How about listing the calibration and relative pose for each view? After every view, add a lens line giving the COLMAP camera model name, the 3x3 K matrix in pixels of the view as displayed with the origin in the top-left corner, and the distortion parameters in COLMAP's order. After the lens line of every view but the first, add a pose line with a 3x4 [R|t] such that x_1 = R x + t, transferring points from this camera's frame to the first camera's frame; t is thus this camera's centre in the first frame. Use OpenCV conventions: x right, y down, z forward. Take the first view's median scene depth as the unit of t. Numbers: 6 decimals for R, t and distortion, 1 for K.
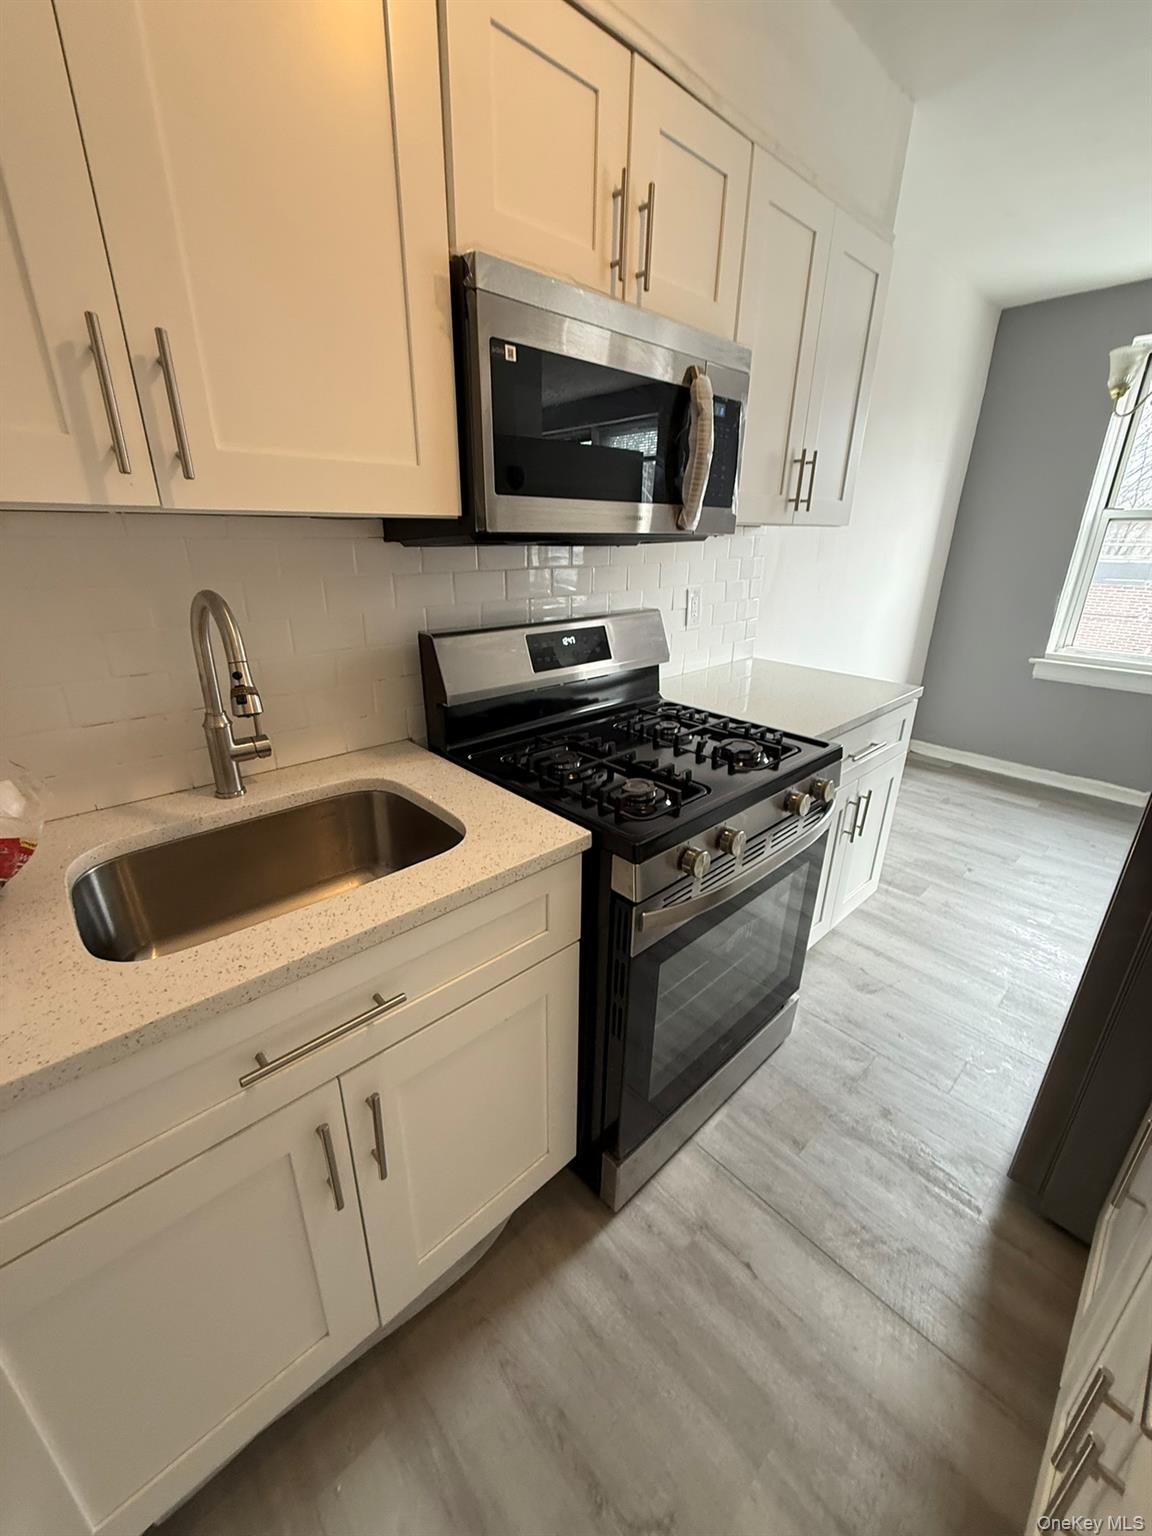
lens RADIAL K [[607.3, 0, 573.5], [0, 607.3, 762.0], [0, 0, 1]] dist [-0.001179, -0.000221]
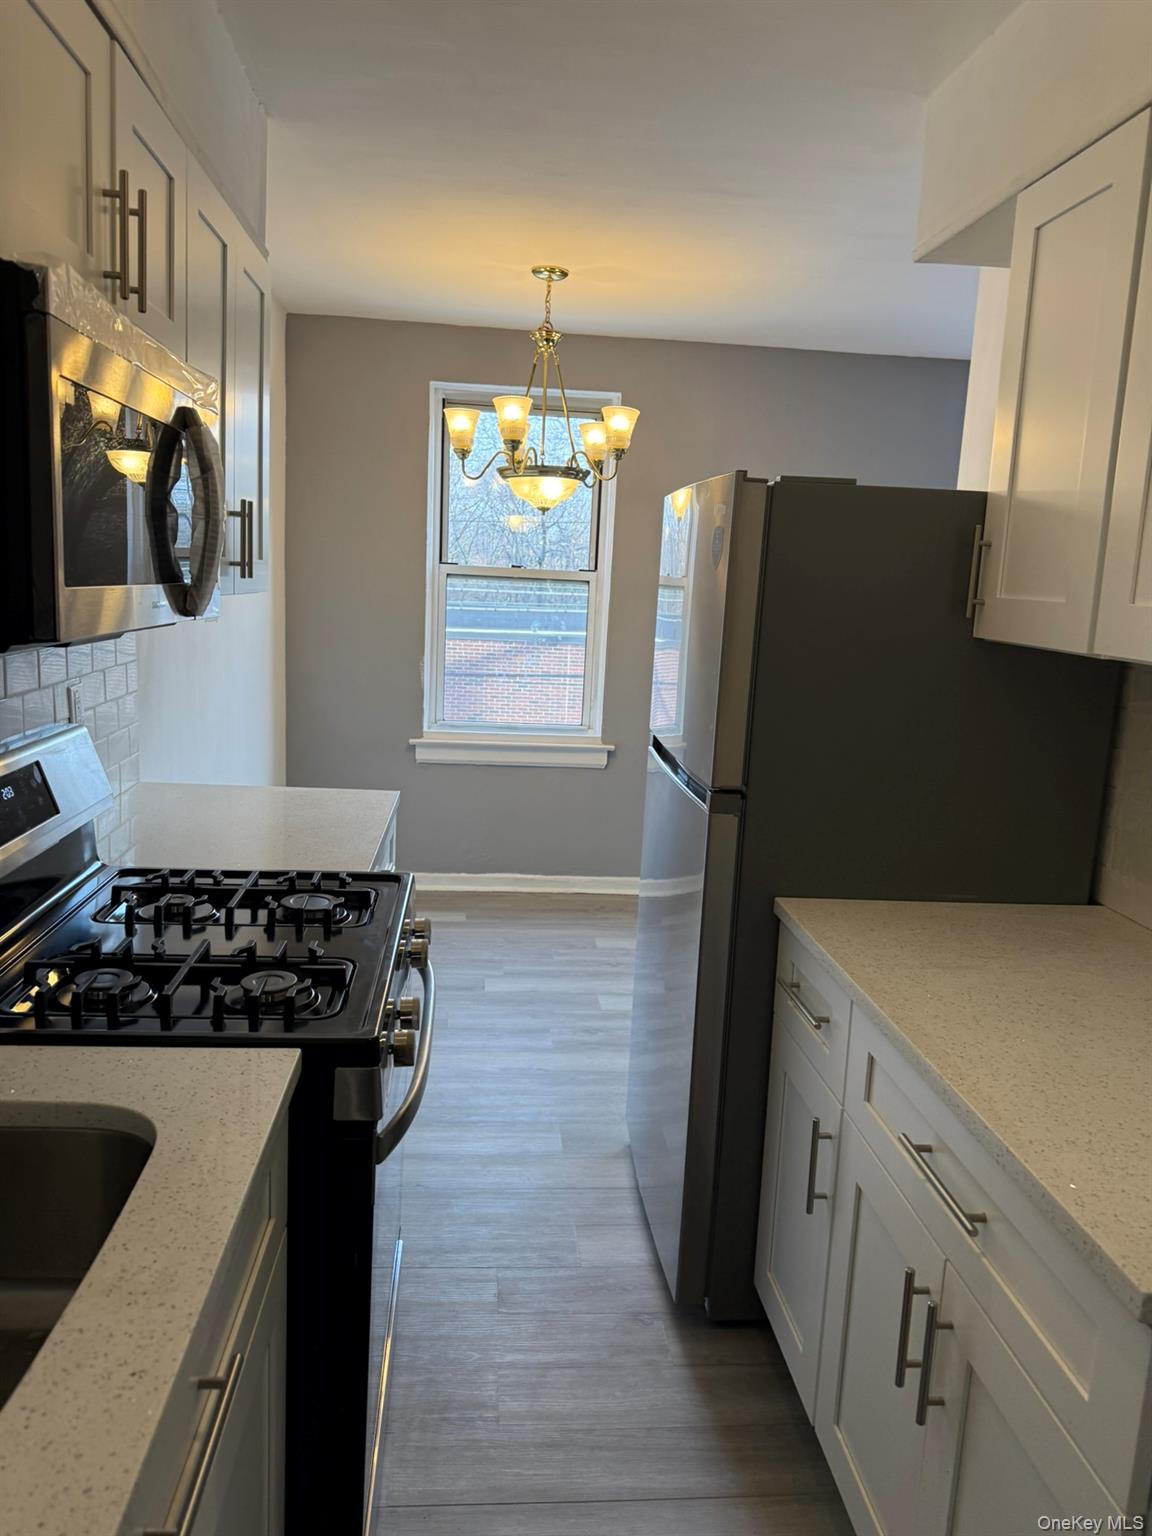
lens RADIAL K [[1086.4, 0, 570.3], [0, 1086.4, 756.4], [0, 0, 1]] dist [0.077027, -0.114797]
pose [[0.618010, -0.108244, 0.778683, -0.489528], [0.238969, 0.969474, -0.054895, -0.046923], [-0.748971, 0.220006, 0.625012, -0.072105]]
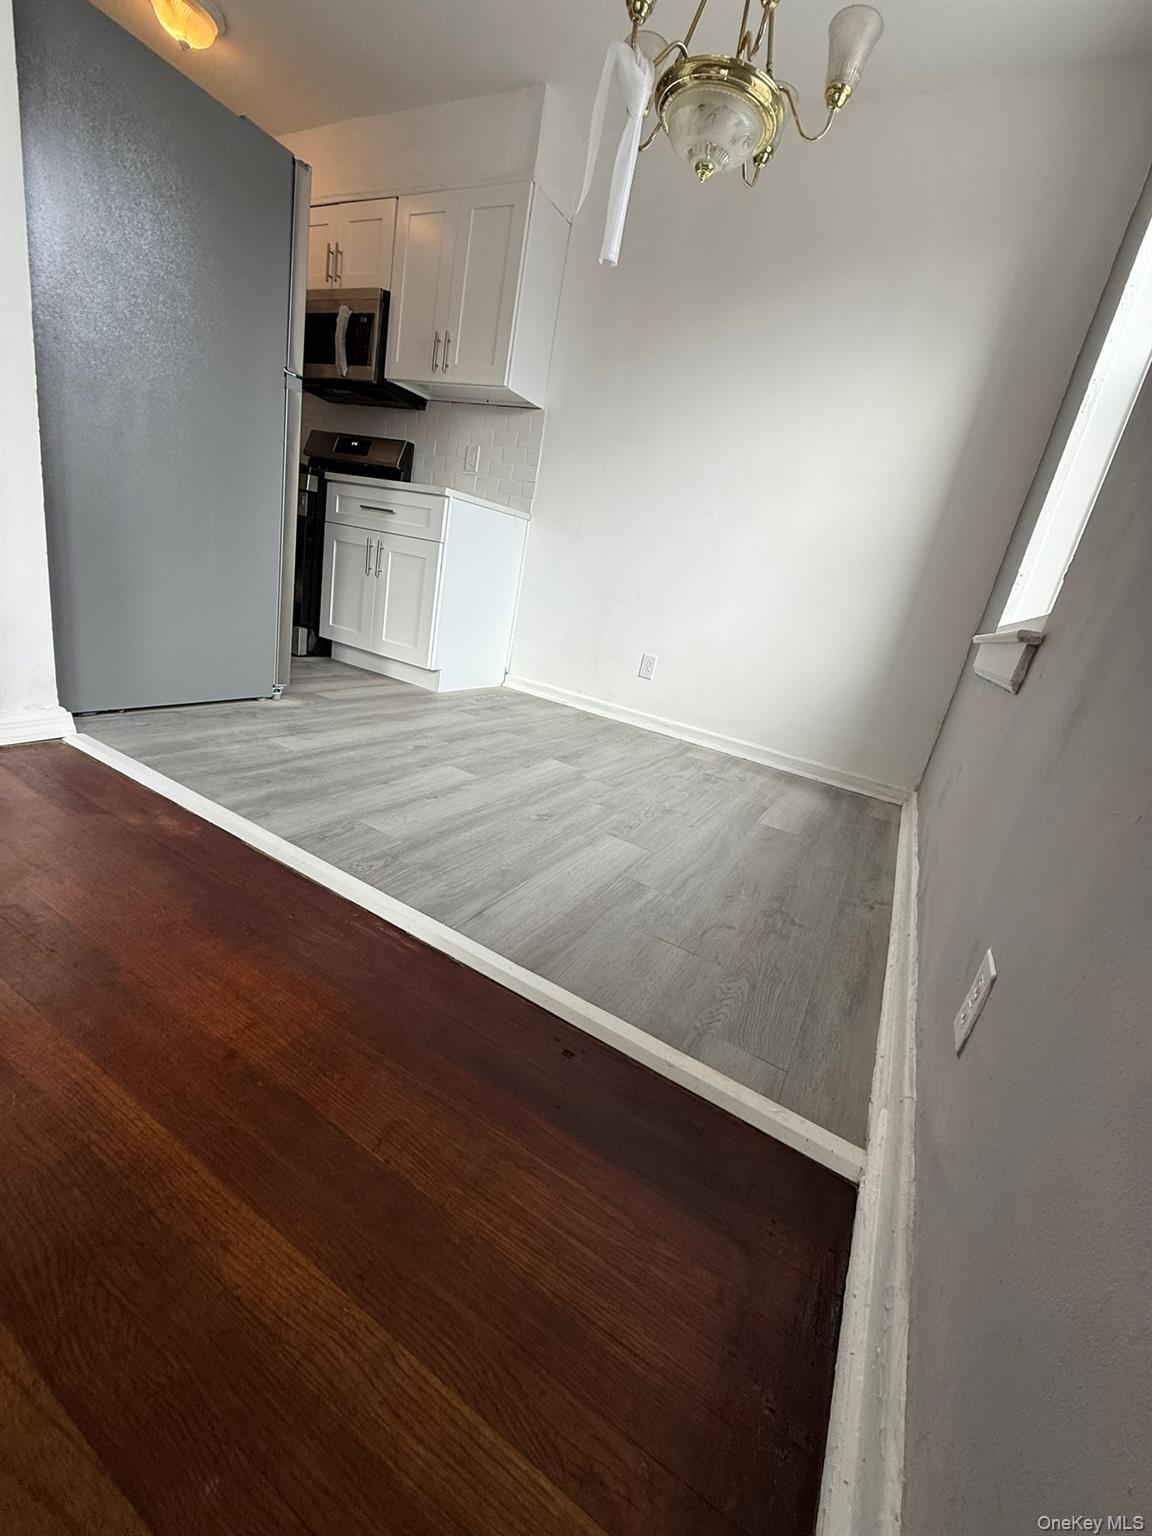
lens RADIAL K [[612.1, 0, 575.6], [0, 612.1, 762.9], [0, 0, 1]] dist [-0.001150, 0.000096]
pose [[0.297893, 0.328084, -0.896449, 2.602365], [-0.502787, 0.852195, 0.144810, 0.057747], [0.811459, 0.407585, 0.418819, 1.182293]]
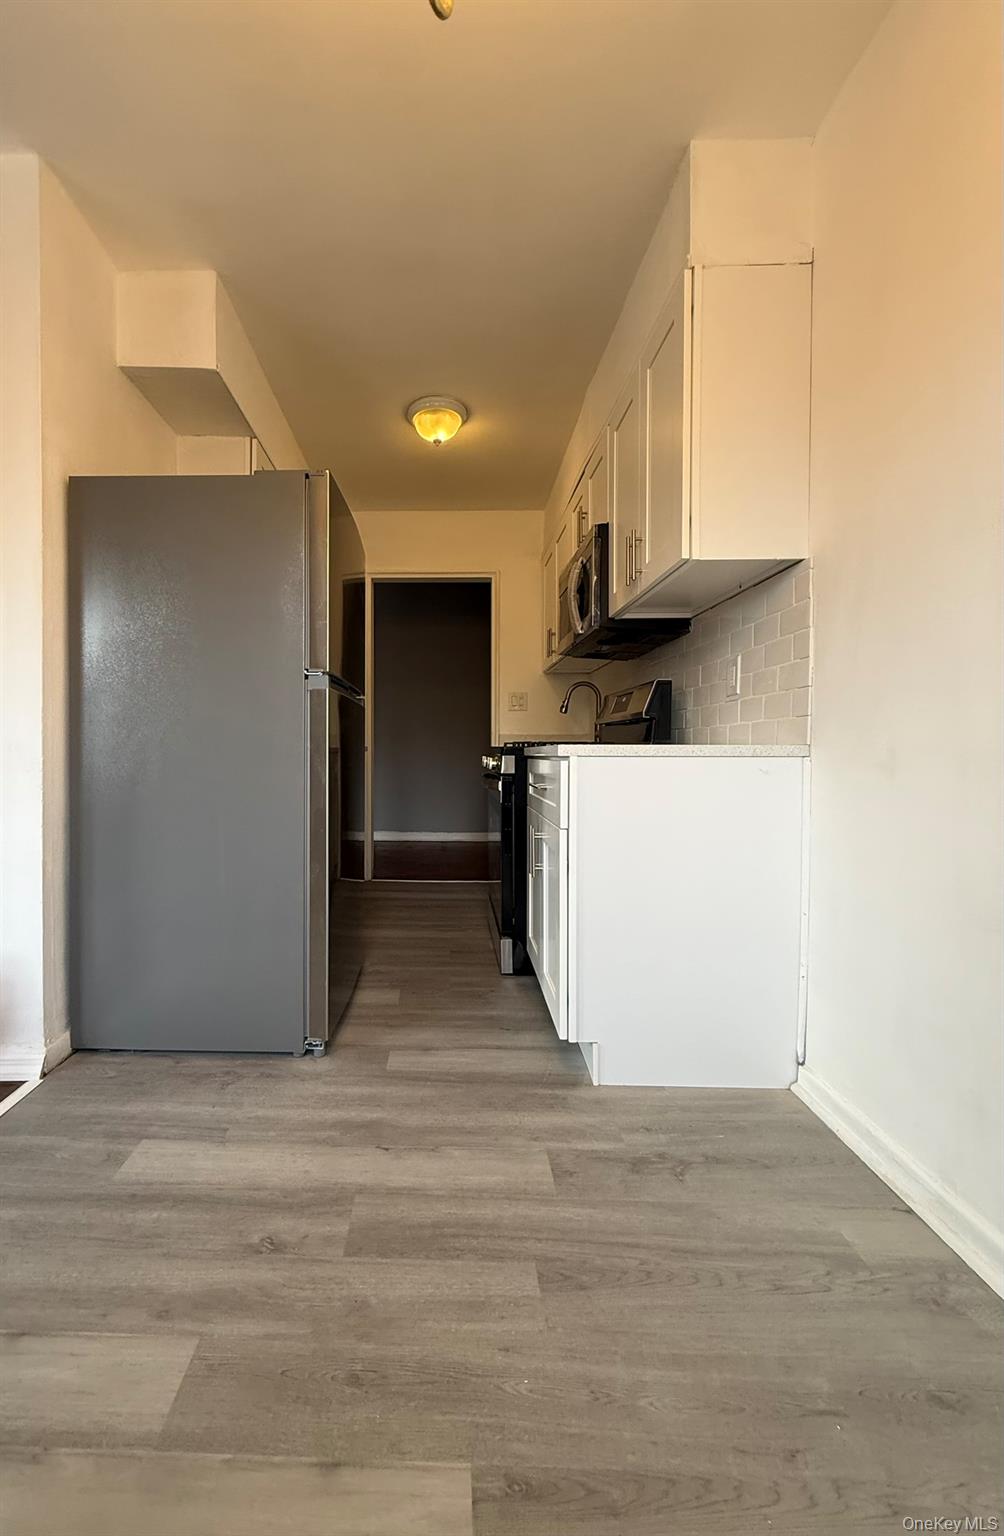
lens RADIAL K [[609.2, 0, 427.4], [0, 609.2, 762.2], [0, 0, 1]] dist [0.000259, 0.000189]
pose [[-0.702680, 0.003544, -0.711497, 1.637348], [-0.260443, 0.929304, 0.261845, -0.352345], [0.662125, 0.369298, -0.652081, 1.832559]]
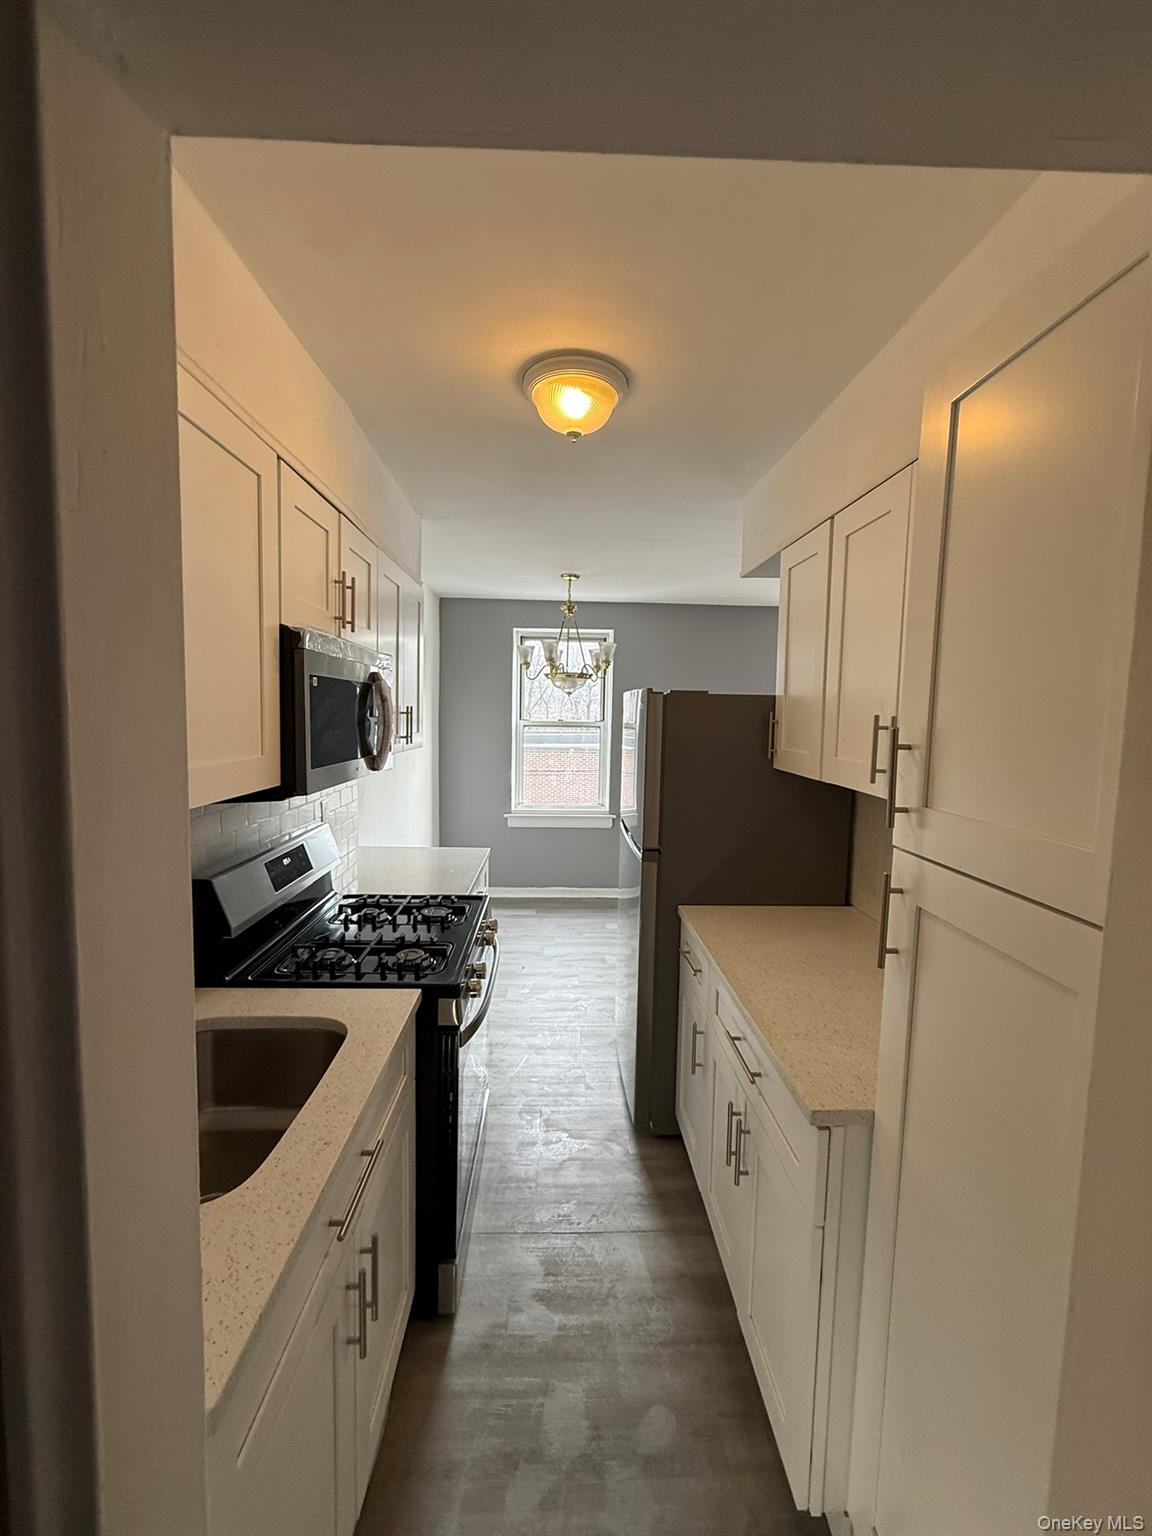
lens RADIAL K [[612.1, 0, 575.6], [0, 612.1, 762.9], [0, 0, 1]] dist [-0.001150, 0.000096]
pose [[0.655667, -0.058389, 0.752789, -0.529694], [0.255672, 0.955276, -0.148591, -0.059447], [-0.710446, 0.289893, 0.641271, -0.233545]]
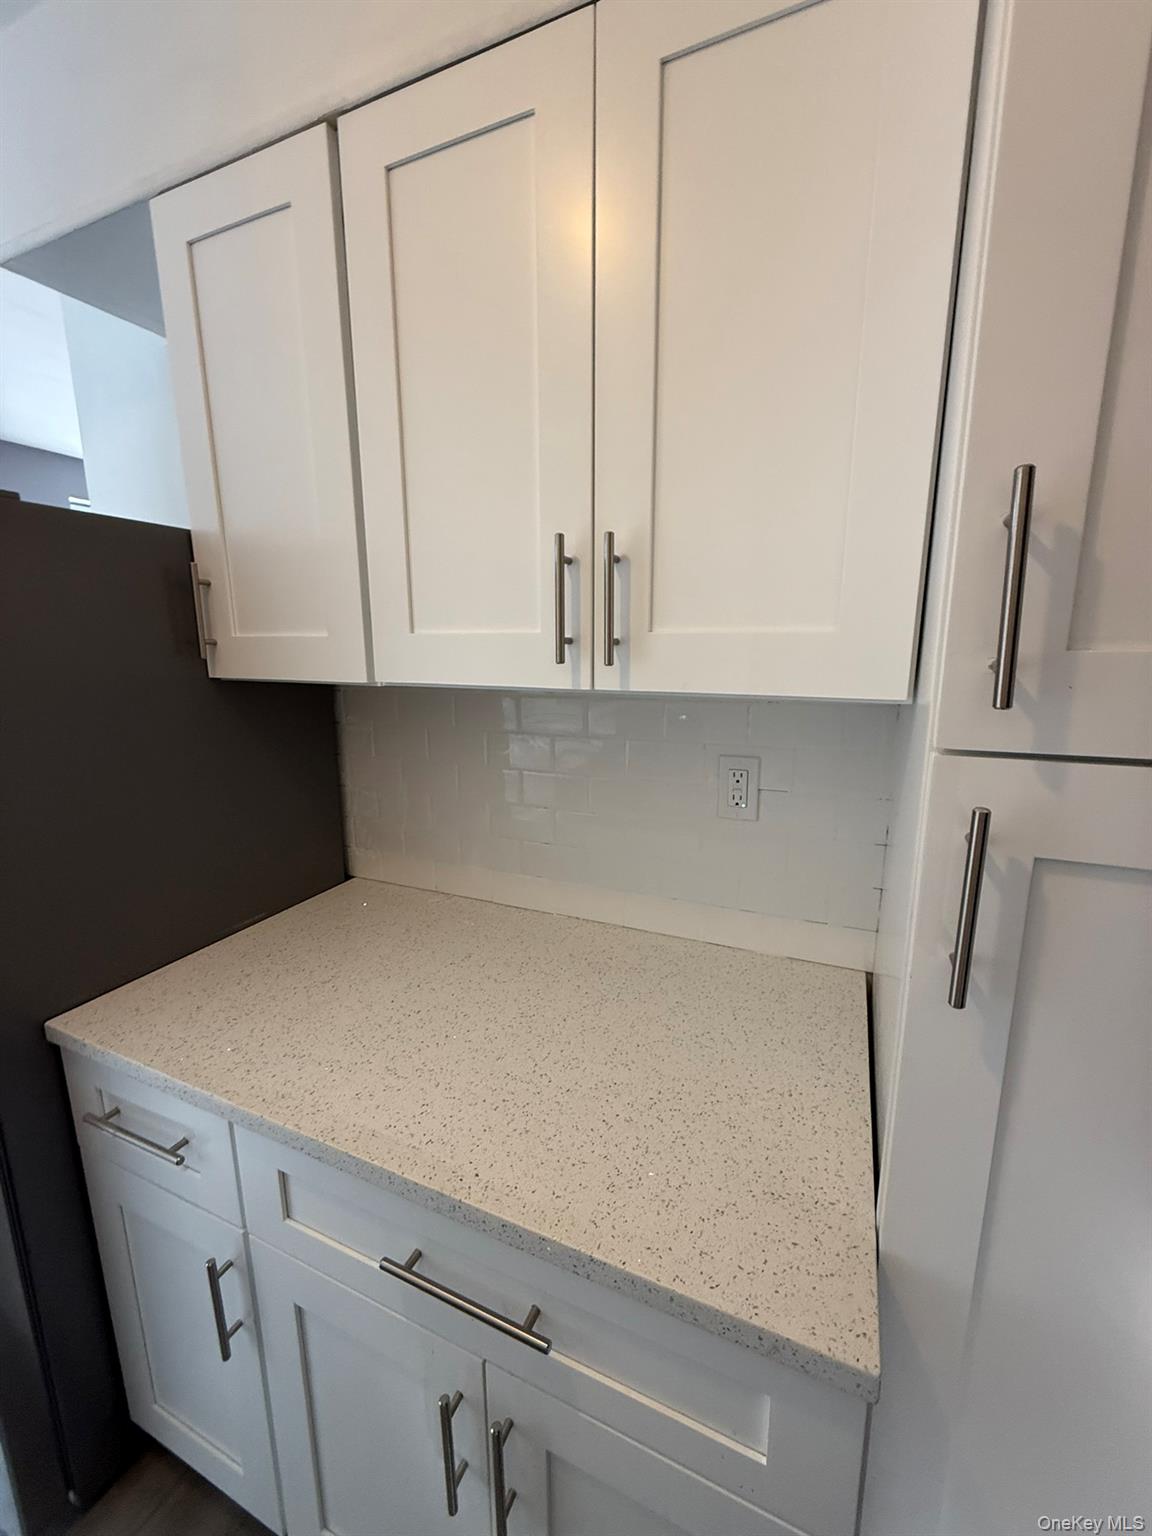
lens RADIAL K [[607.3, 0, 573.5], [0, 607.3, 762.0], [0, 0, 1]] dist [-0.001179, -0.000221]
pose [[-0.391100, -0.180404, 0.902494, -0.009531], [0.328048, 0.888868, 0.319842, -0.139818], [-0.859898, 0.421152, -0.288455, 0.226531]]
